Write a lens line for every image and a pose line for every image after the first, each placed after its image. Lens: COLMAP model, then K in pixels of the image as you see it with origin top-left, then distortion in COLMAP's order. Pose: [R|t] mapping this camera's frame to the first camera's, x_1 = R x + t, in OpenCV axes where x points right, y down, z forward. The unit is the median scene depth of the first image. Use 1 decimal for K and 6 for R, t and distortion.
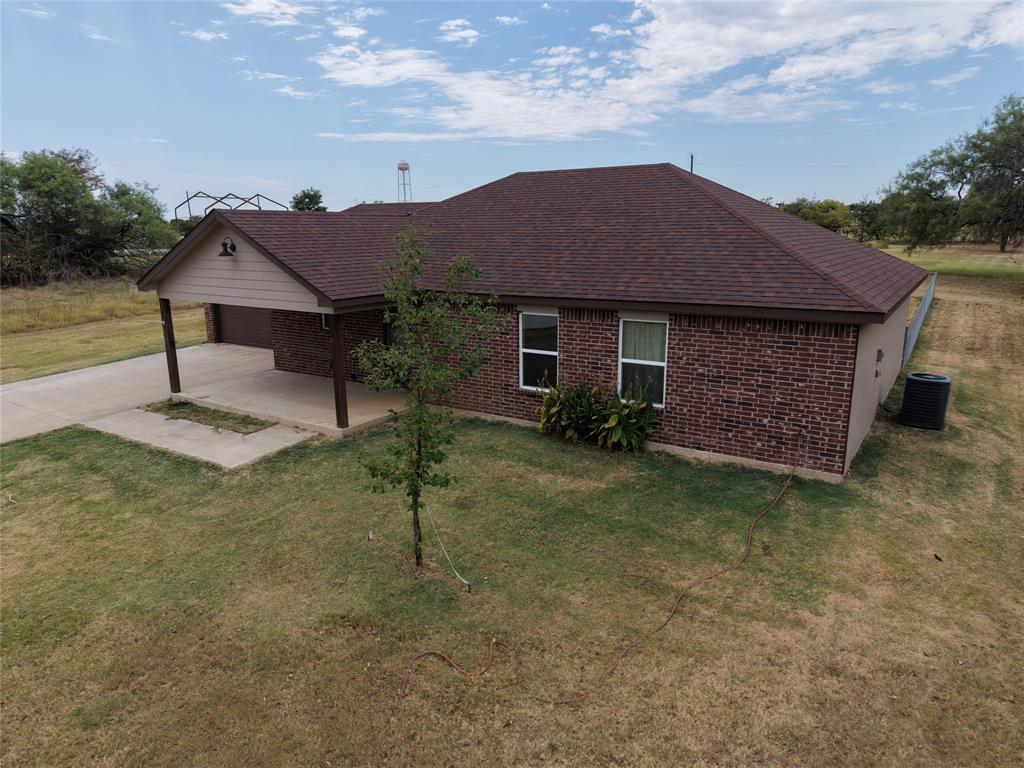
lens RADIAL K [[666.7, 0, 512.0], [0, 666.7, 384.0], [0, 0, 1]] dist [0.006050, -0.014107]
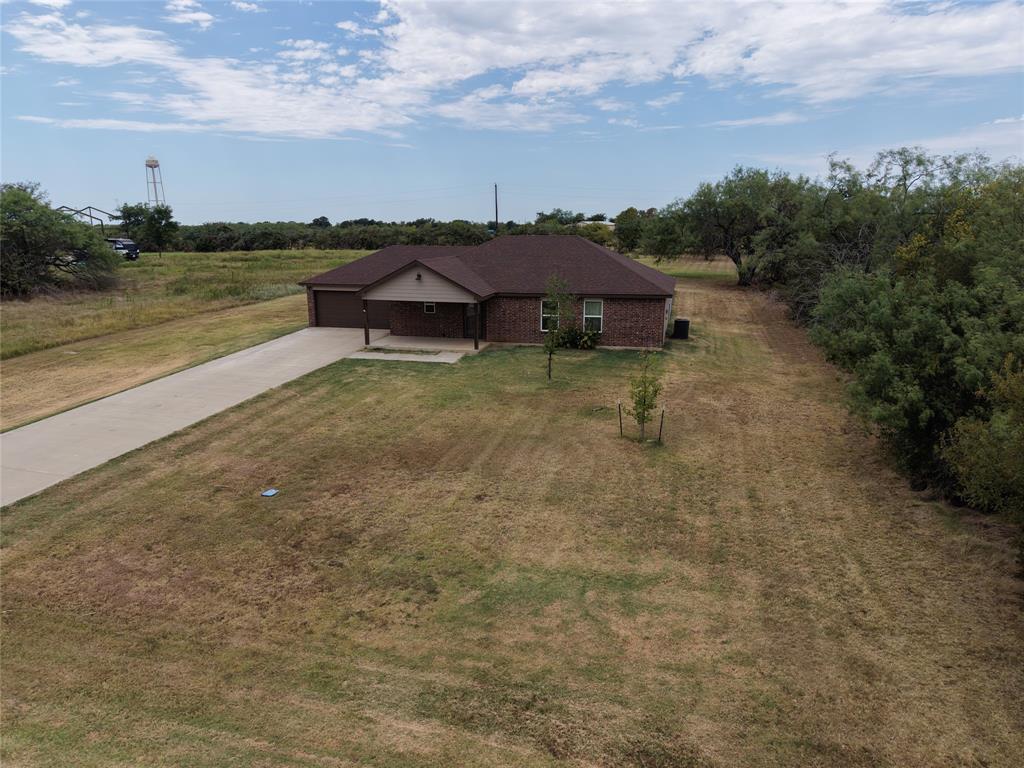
lens RADIAL K [[666.7, 0, 512.0], [0, 666.7, 384.0], [0, 0, 1]] dist [0.006050, -0.014107]
pose [[0.941844, -0.070984, 0.328469, -0.984249], [0.071576, 0.997382, 0.010304, 0.183267], [-0.328341, 0.013806, 0.944458, -1.399205]]
